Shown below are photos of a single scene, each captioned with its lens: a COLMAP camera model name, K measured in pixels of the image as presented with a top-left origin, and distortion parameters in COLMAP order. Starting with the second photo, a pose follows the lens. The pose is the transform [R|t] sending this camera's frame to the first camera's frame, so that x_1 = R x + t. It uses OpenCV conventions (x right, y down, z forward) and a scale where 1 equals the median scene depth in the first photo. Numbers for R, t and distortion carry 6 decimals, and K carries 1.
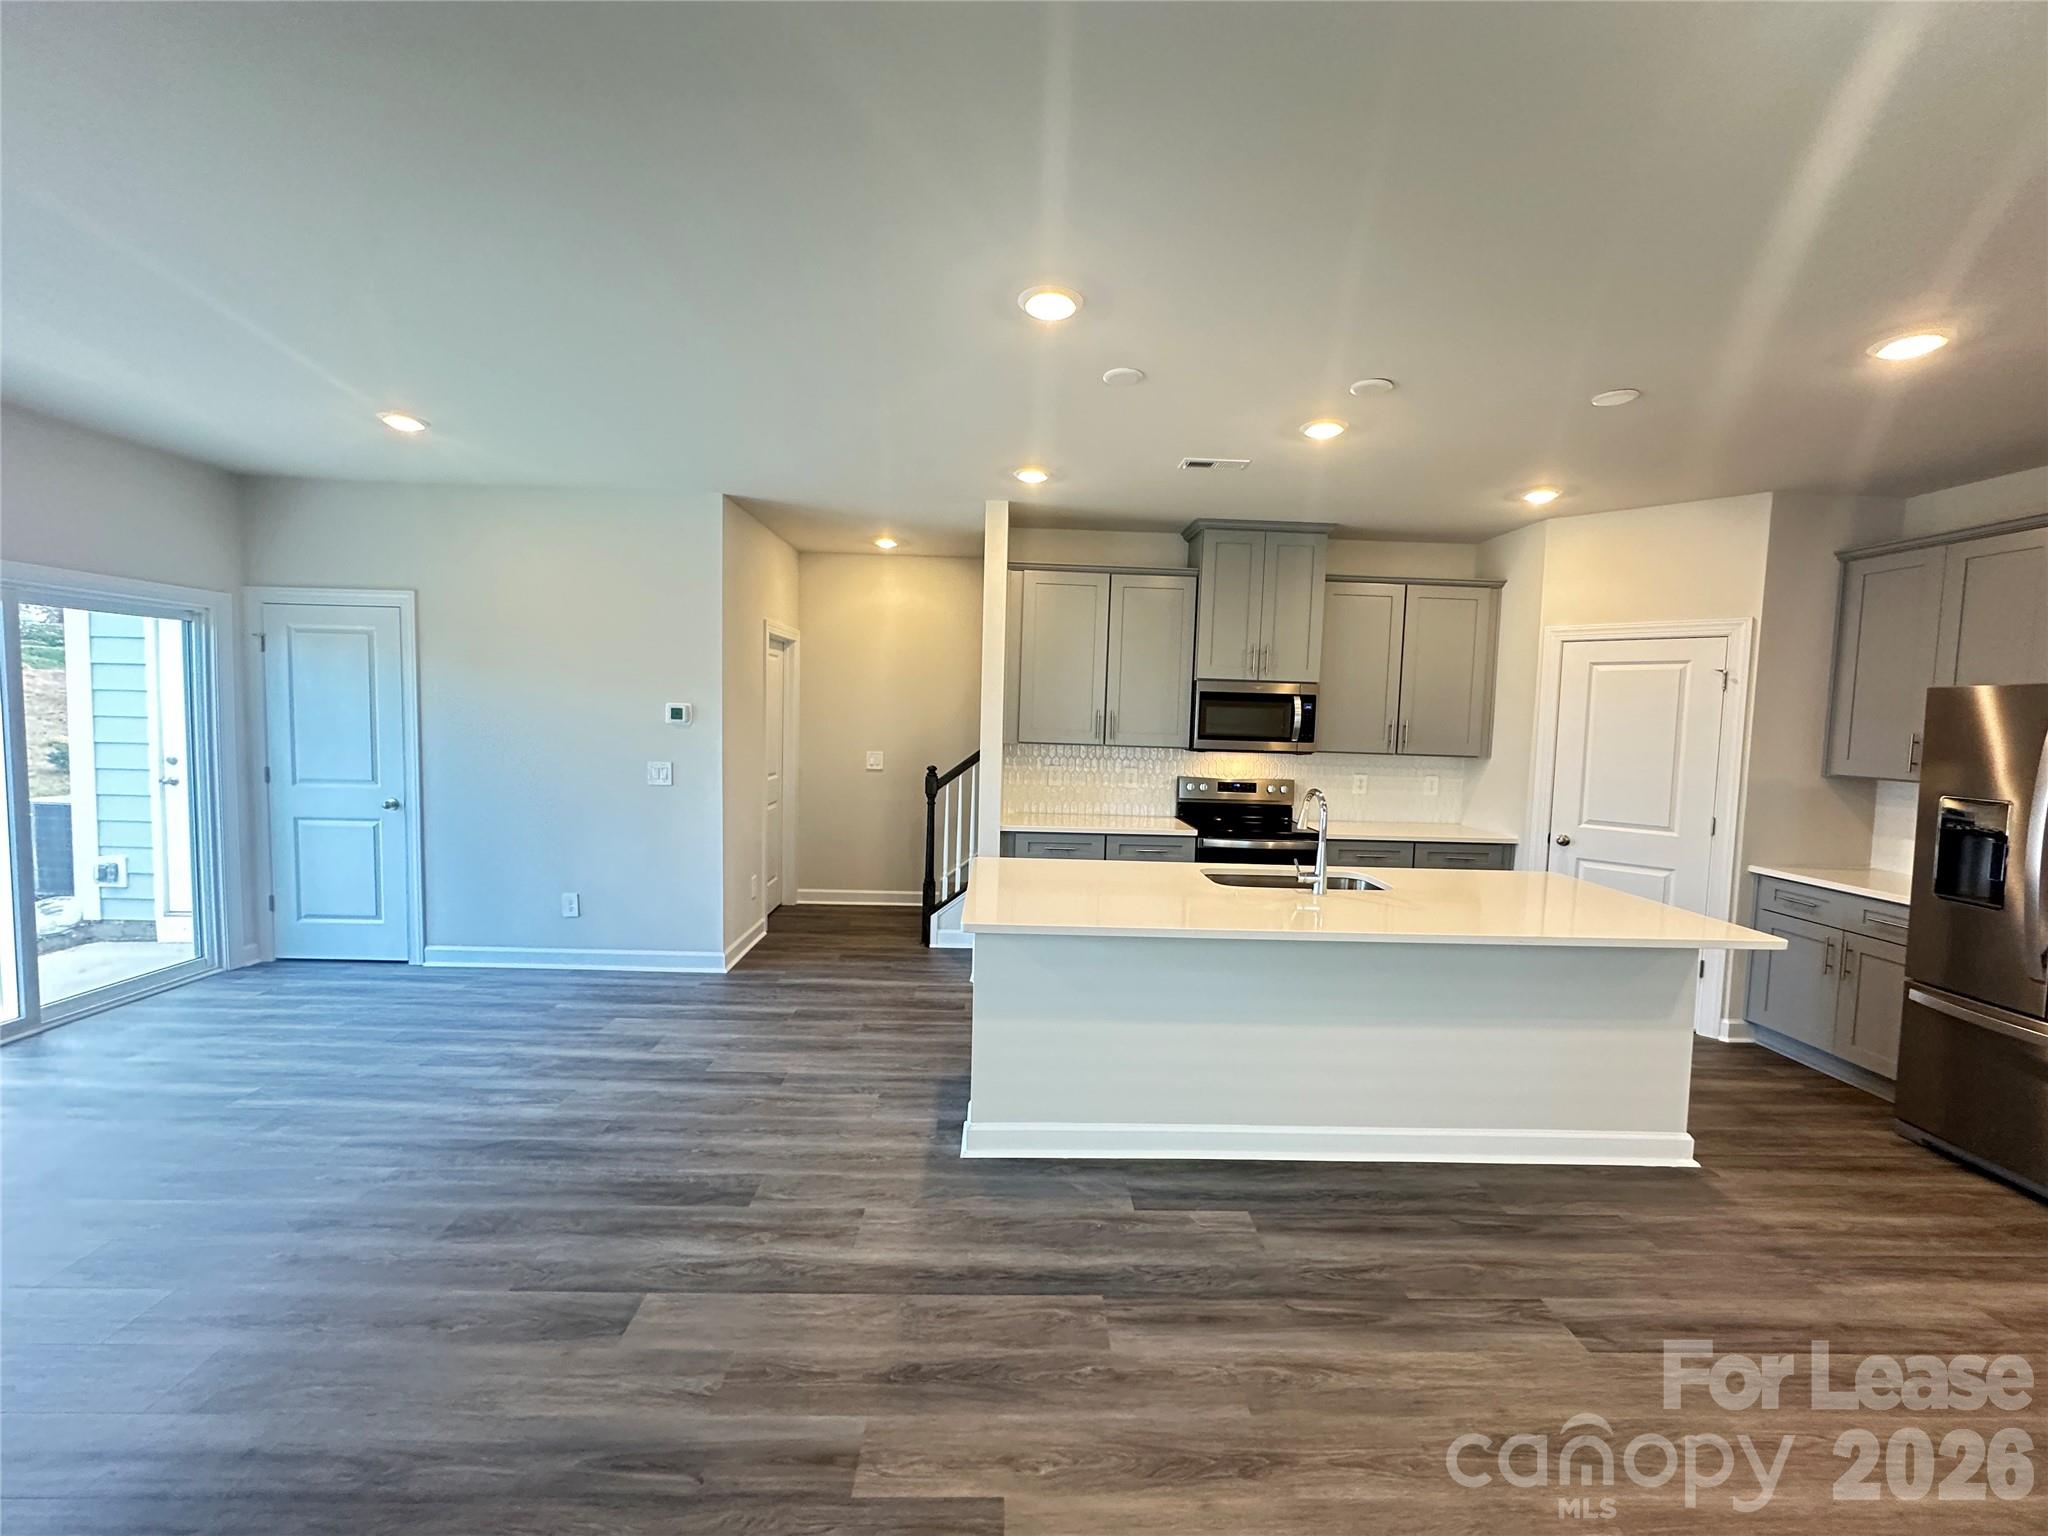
lens RADIAL K [[813.7, 0, 1025.1], [0, 813.7, 761.5], [0, 0, 1]] dist [-0.003088, 0.000601]
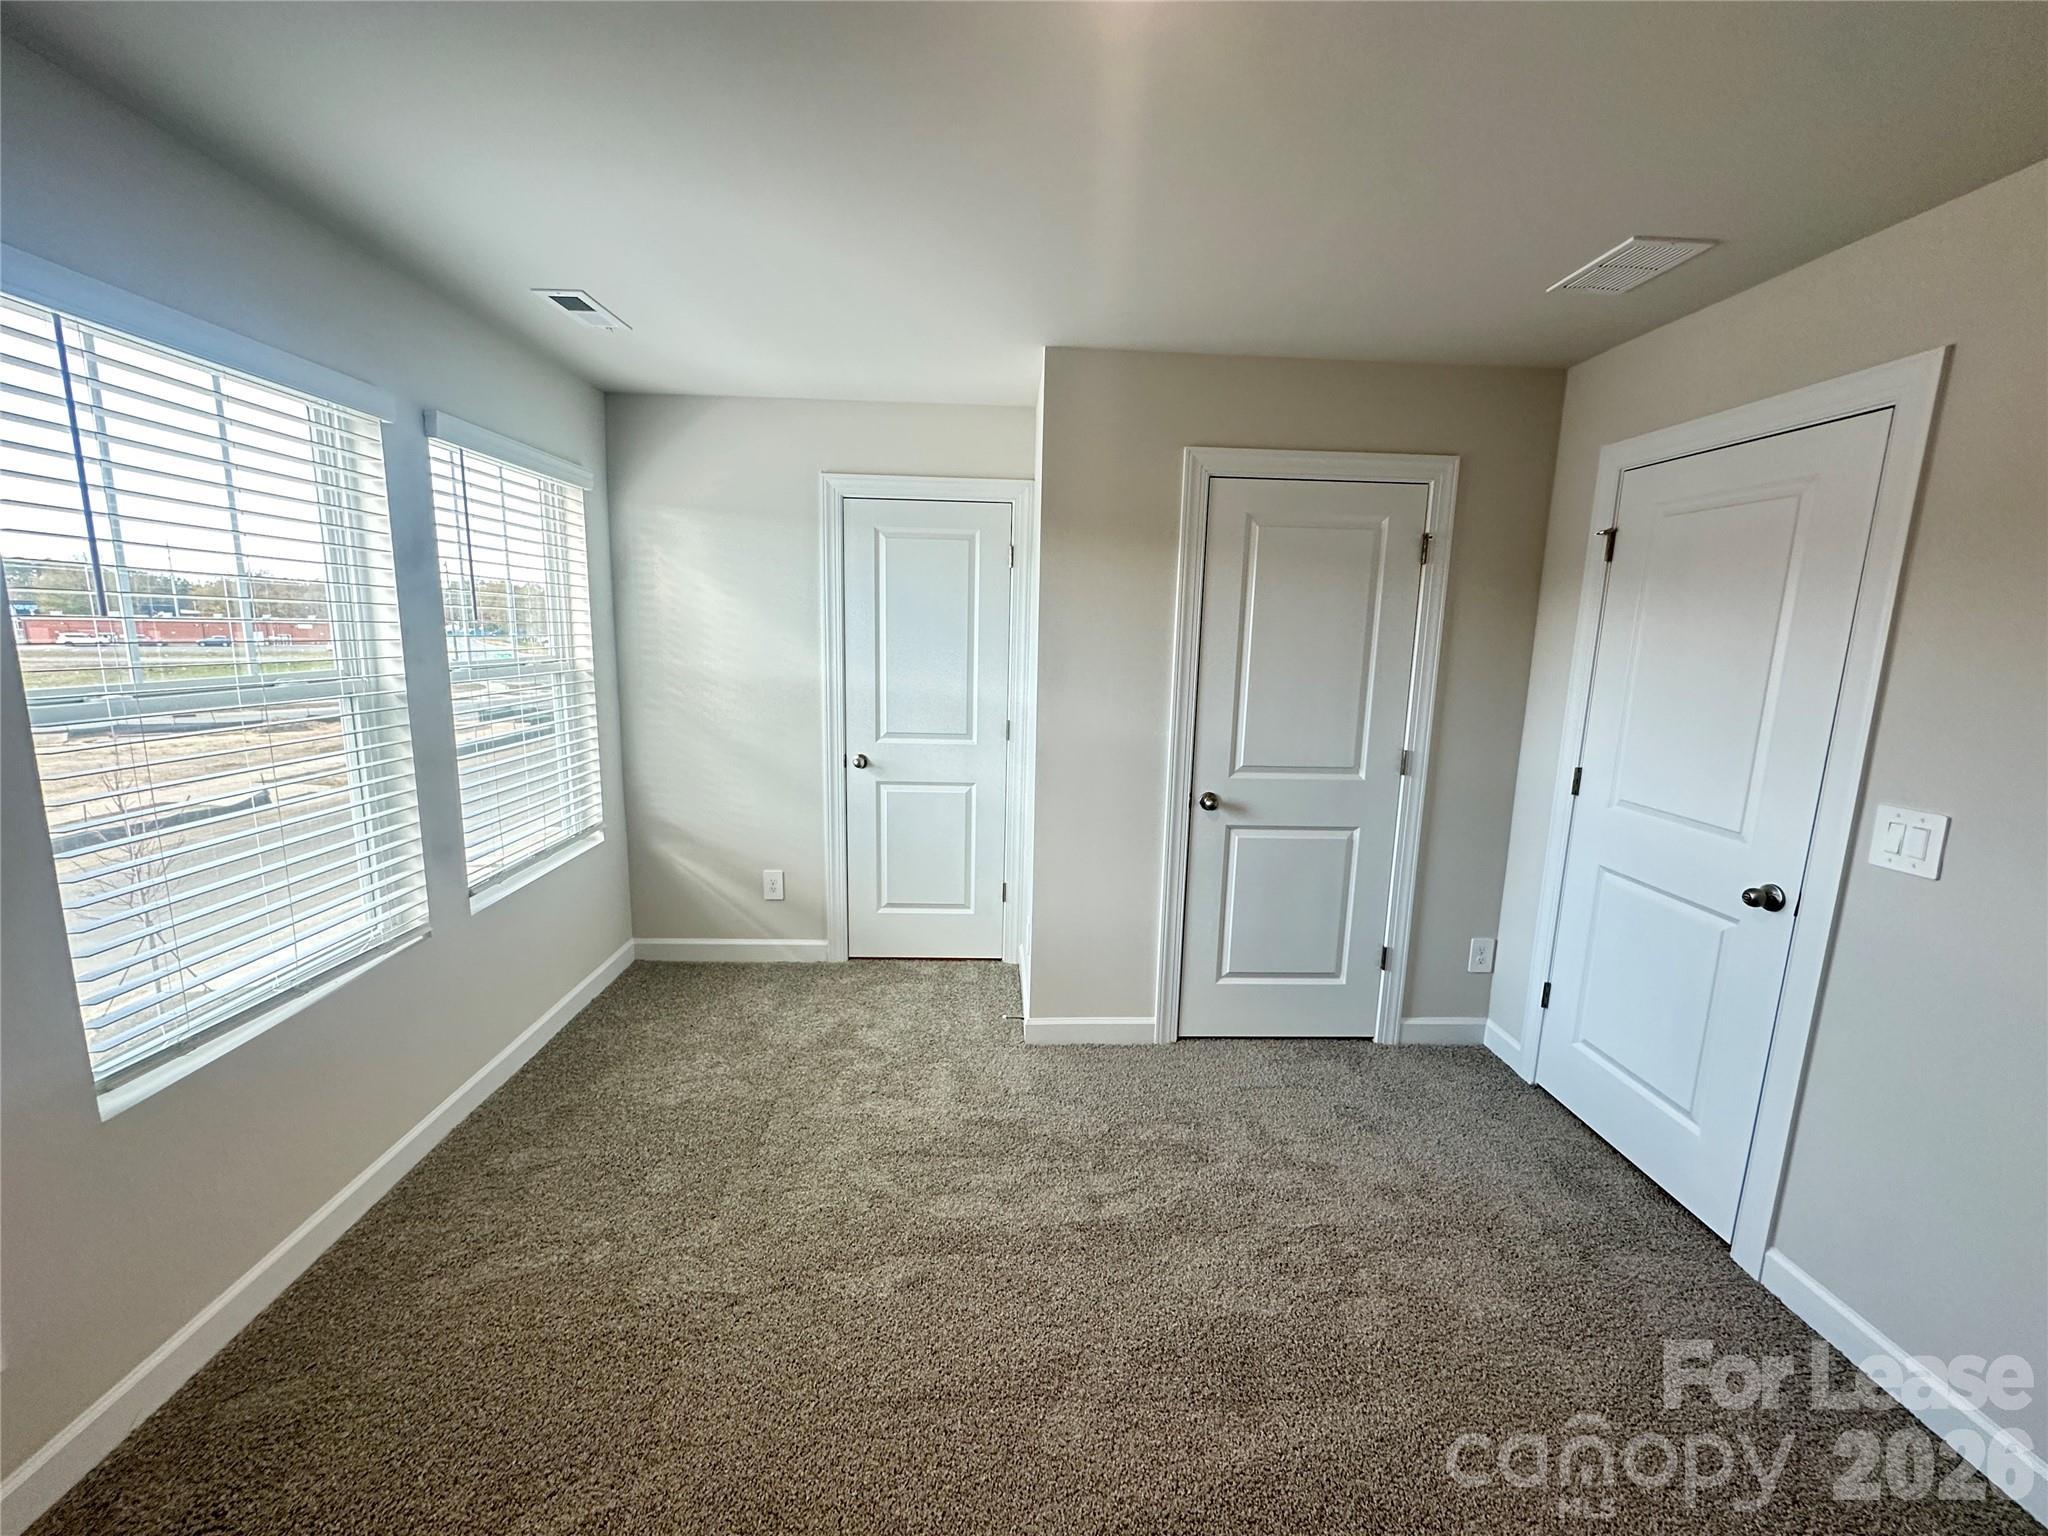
lens RADIAL K [[813.7, 0, 1025.1], [0, 813.7, 761.5], [0, 0, 1]] dist [-0.003088, 0.000601]
pose [[0.009772, 0.137673, -0.990430, -0.426574], [-0.090645, 0.986521, 0.136235, -0.045434], [0.995835, 0.088447, 0.022120, 0.689058]]
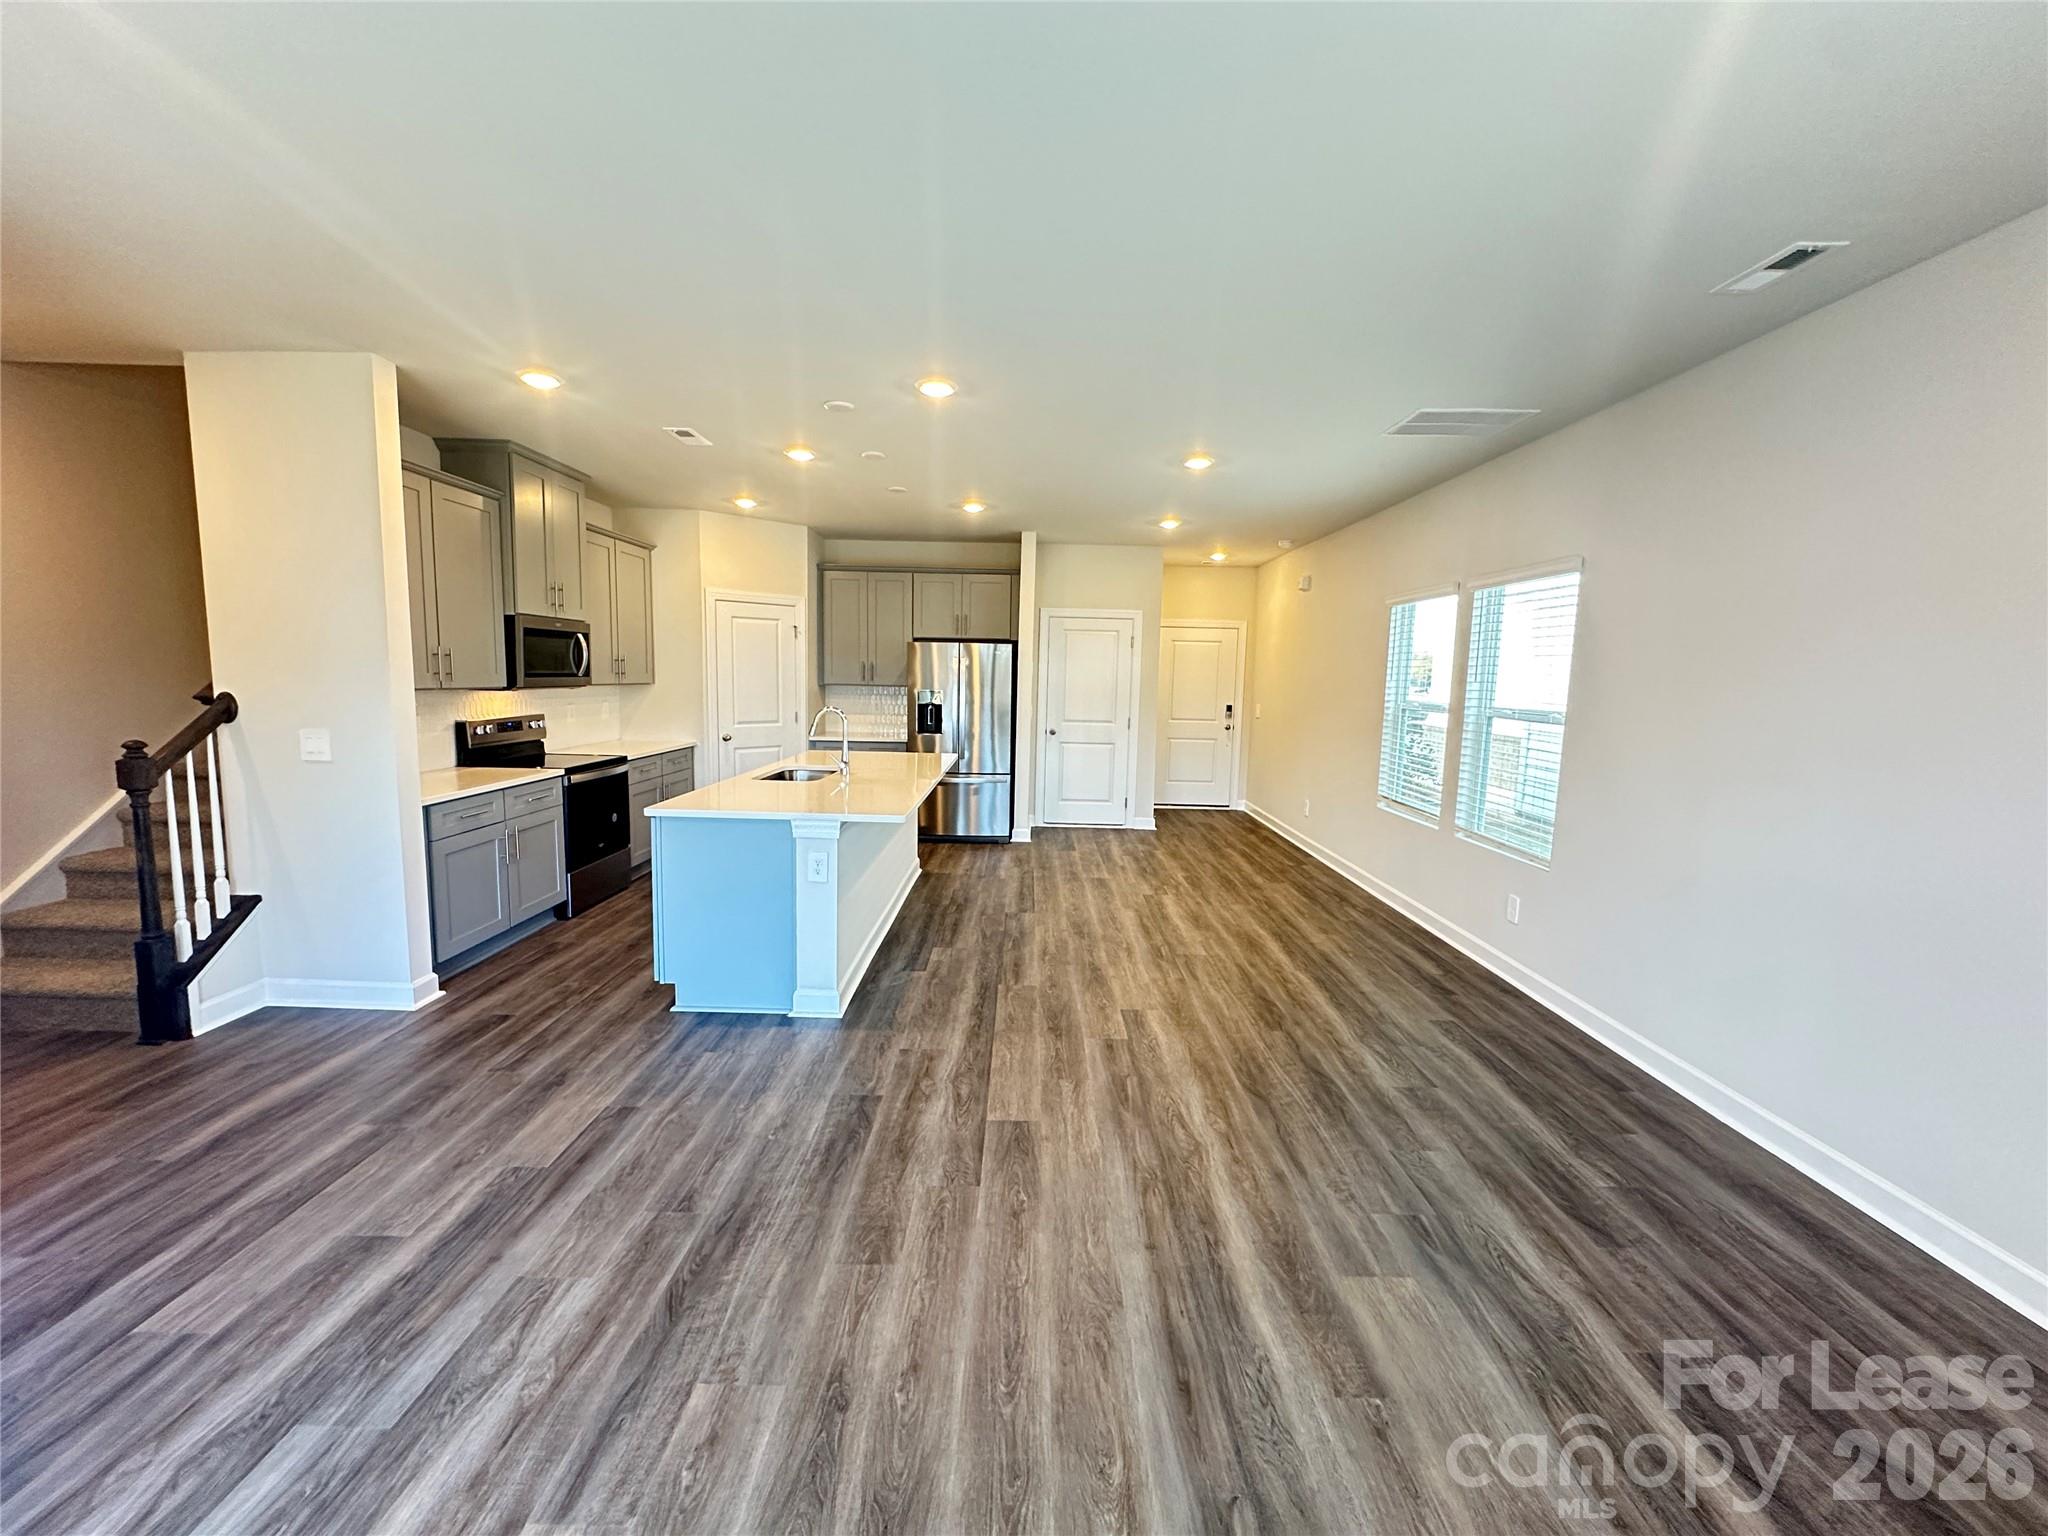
lens RADIAL K [[813.7, 0, 1025.1], [0, 813.7, 761.5], [0, 0, 1]] dist [-0.003088, 0.000601]
pose [[0.031117, -0.137628, 0.989995, -0.893030], [0.039712, 0.989863, 0.136362, -0.044795], [-0.998727, 0.035071, 0.036267, 0.468132]]
